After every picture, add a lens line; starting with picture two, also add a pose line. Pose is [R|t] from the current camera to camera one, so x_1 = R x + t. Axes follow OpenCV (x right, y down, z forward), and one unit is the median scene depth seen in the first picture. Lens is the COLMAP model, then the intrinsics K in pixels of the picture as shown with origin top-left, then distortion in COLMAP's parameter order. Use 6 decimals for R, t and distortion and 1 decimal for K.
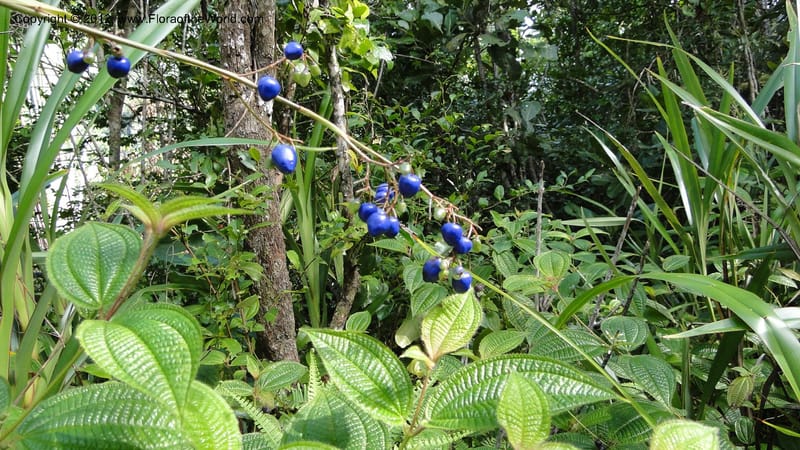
lens RADIAL K [[660.4, 0, 400.0], [0, 660.4, 225.0], [0, 0, 1]] dist [-0.000214, -0.001642]
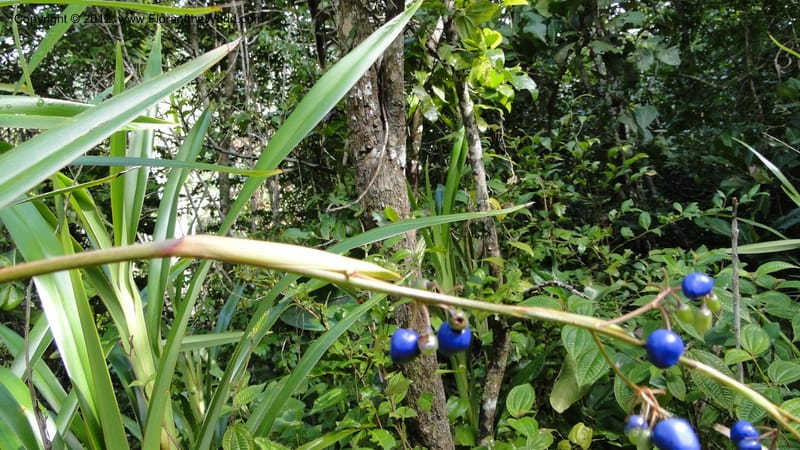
lens RADIAL K [[652.0, 0, 400.0], [0, 652.0, 225.0], [0, 0, 1]] dist [0.028390, 0.003857]
pose [[0.987637, -0.067753, -0.141360, -0.069395], [0.065011, 0.997597, -0.023934, -0.058287], [0.142642, 0.014448, 0.989669, 0.108061]]
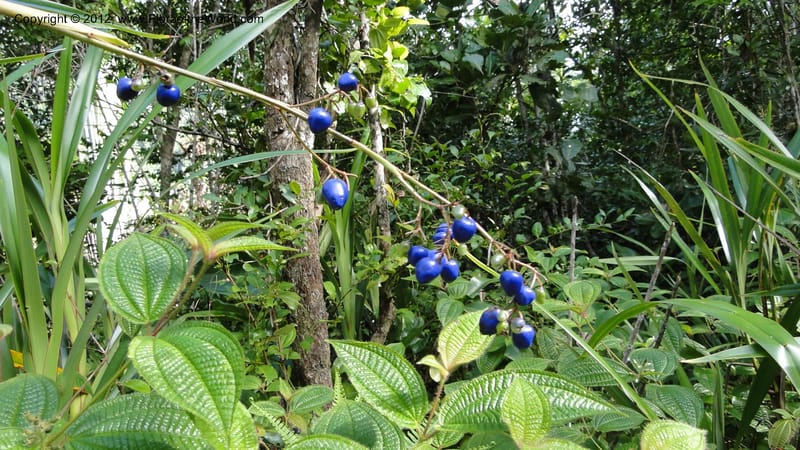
lens RADIAL K [[663.8, 0, 400.0], [0, 663.8, 225.0], [0, 0, 1]] dist [-0.043156, 0.095256]
pose [[0.997866, 0.011919, -0.064201, 0.010289], [-0.015655, 0.998193, -0.058012, 0.007830], [0.063393, 0.058893, 0.996249, -0.021585]]
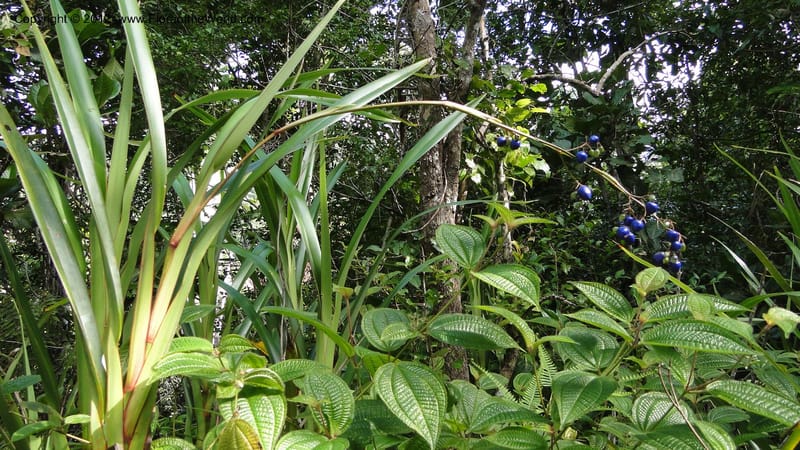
lens RADIAL K [[660.4, 0, 400.0], [0, 660.4, 225.0], [0, 0, 1]] dist [-0.000214, -0.001642]
pose [[0.985427, 0.006087, -0.169988, -0.069236], [-0.038217, 0.981732, -0.186391, 0.086912], [0.165748, 0.190171, 0.967658, -0.221259]]
